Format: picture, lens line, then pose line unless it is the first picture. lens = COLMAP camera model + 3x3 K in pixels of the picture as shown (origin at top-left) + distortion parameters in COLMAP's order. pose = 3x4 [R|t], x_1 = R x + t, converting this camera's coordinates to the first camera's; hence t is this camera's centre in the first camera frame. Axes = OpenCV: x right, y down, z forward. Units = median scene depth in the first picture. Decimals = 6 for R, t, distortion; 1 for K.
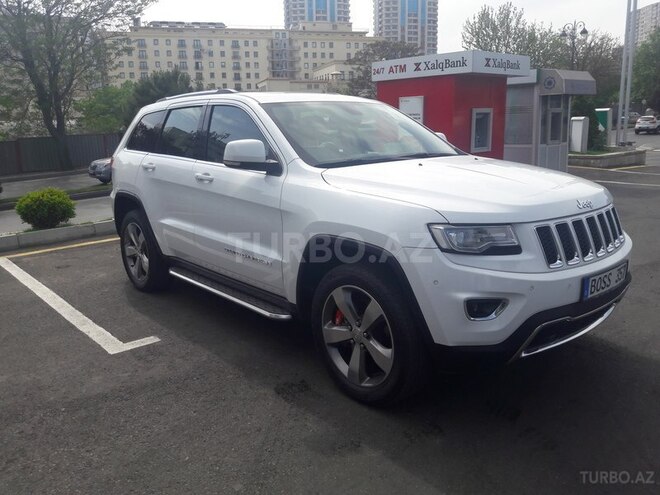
lens RADIAL K [[543.6, 0, 330.0], [0, 543.6, 247.5], [0, 0, 1]] dist [0.034397, -0.065456]
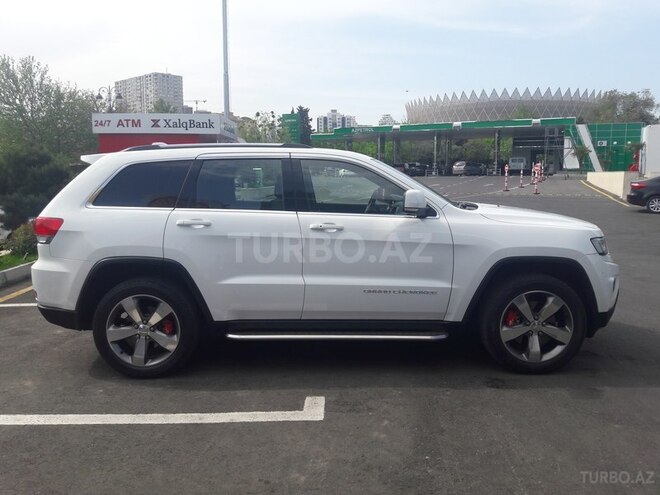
lens RADIAL K [[543.6, 0, 330.0], [0, 543.6, 247.5], [0, 0, 1]] dist [0.034397, -0.065456]
pose [[0.656216, -0.080738, 0.750241, -1.100452], [0.157245, 0.987063, -0.031314, -0.063464], [-0.738007, 0.138520, 0.660422, 0.355844]]
